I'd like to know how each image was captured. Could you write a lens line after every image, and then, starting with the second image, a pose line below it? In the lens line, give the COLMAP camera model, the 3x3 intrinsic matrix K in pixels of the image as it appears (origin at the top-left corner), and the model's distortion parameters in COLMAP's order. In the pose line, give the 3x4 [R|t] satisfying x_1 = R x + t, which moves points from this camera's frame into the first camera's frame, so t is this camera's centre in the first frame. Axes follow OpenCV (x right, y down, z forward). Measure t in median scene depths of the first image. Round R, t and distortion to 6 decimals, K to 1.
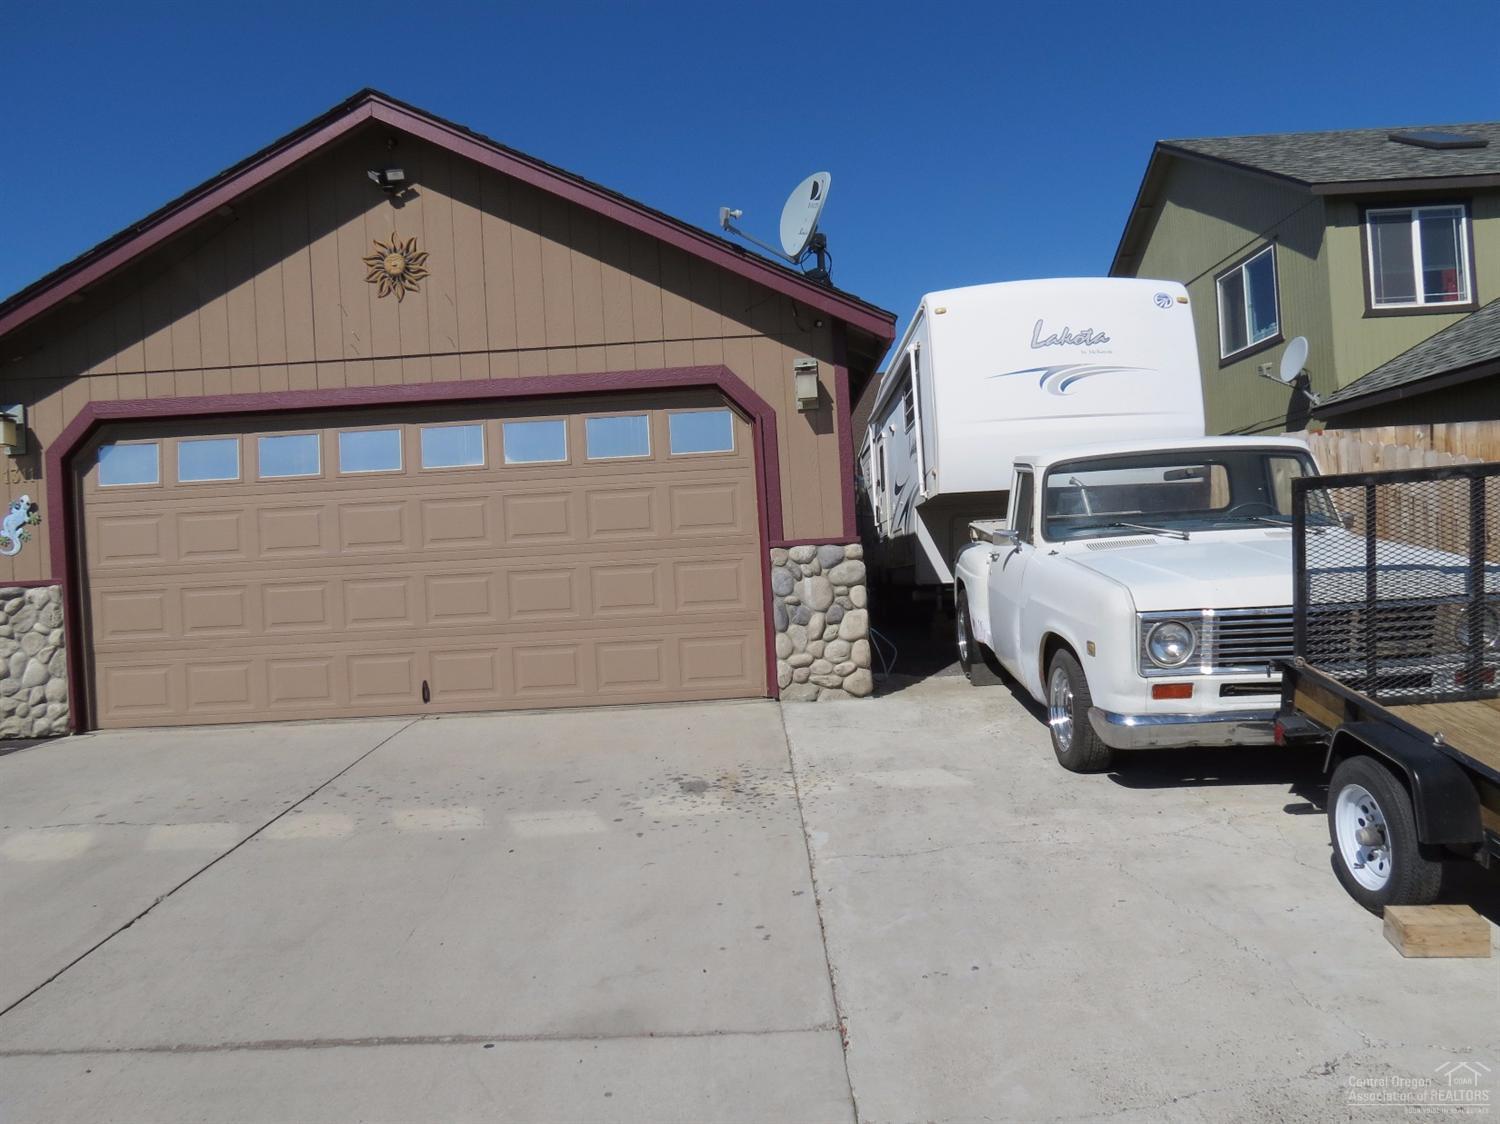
lens RADIAL K [[1043.7, 0, 750.4], [0, 1043.7, 523.2], [0, 0, 1]] dist [-0.031542, 0.006789]
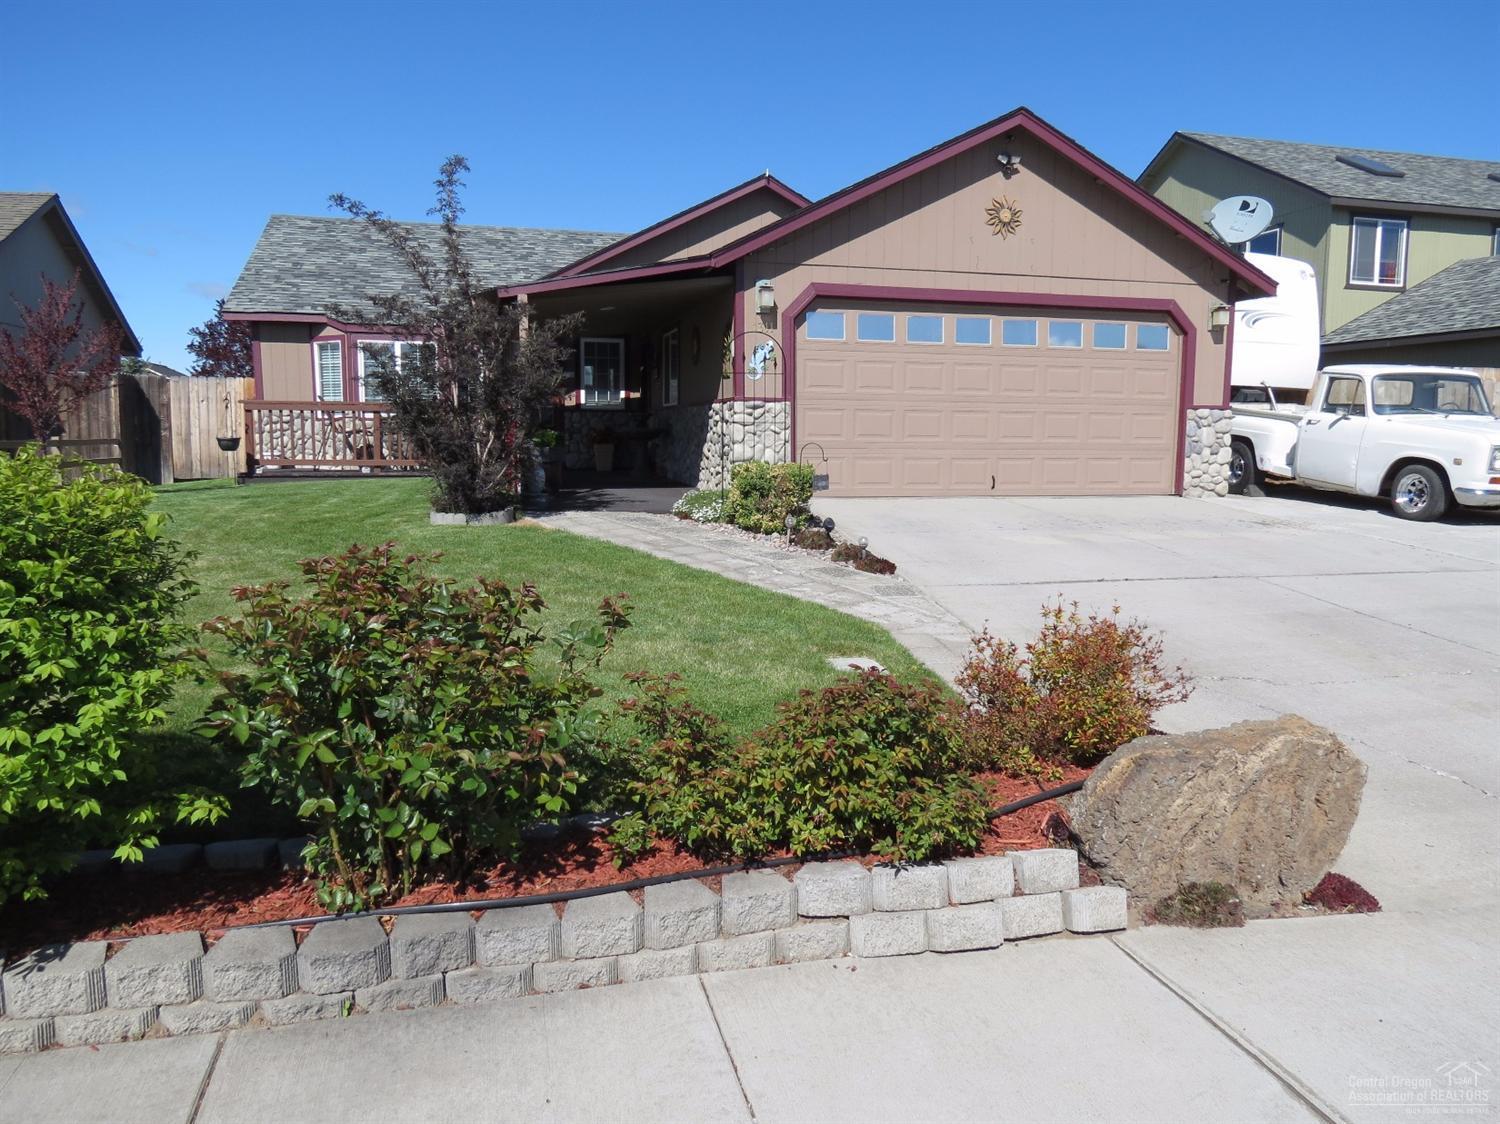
lens RADIAL K [[1043.7, 0, 750.4], [0, 1043.7, 523.2], [0, 0, 1]] dist [-0.031542, 0.006789]
pose [[0.964191, 0.038614, 0.262384, -1.122821], [-0.068025, 0.992254, 0.103949, 0.081484], [-0.256338, -0.118075, 0.959348, -0.495918]]
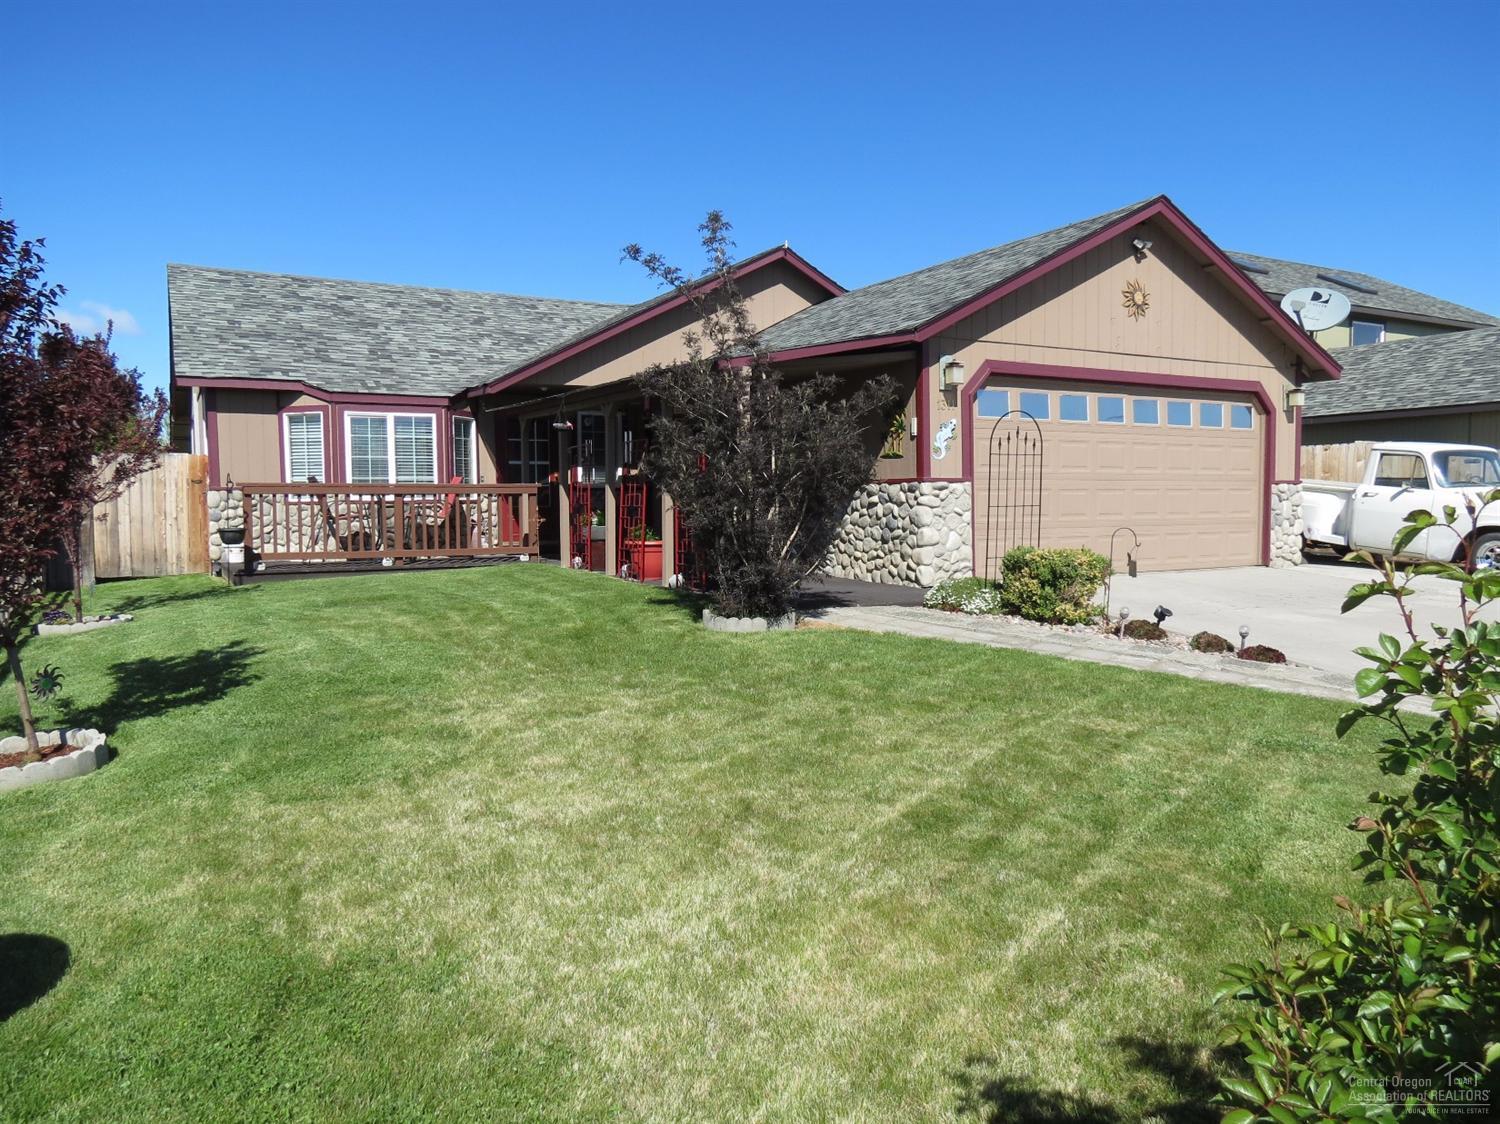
lens RADIAL K [[1043.7, 0, 750.4], [0, 1043.7, 523.2], [0, 0, 1]] dist [-0.031542, 0.006789]
pose [[0.867762, 0.037766, 0.495542, -1.670835], [-0.056078, 0.998181, 0.022127, 0.102833], [-0.493805, -0.046990, 0.868302, -0.138654]]
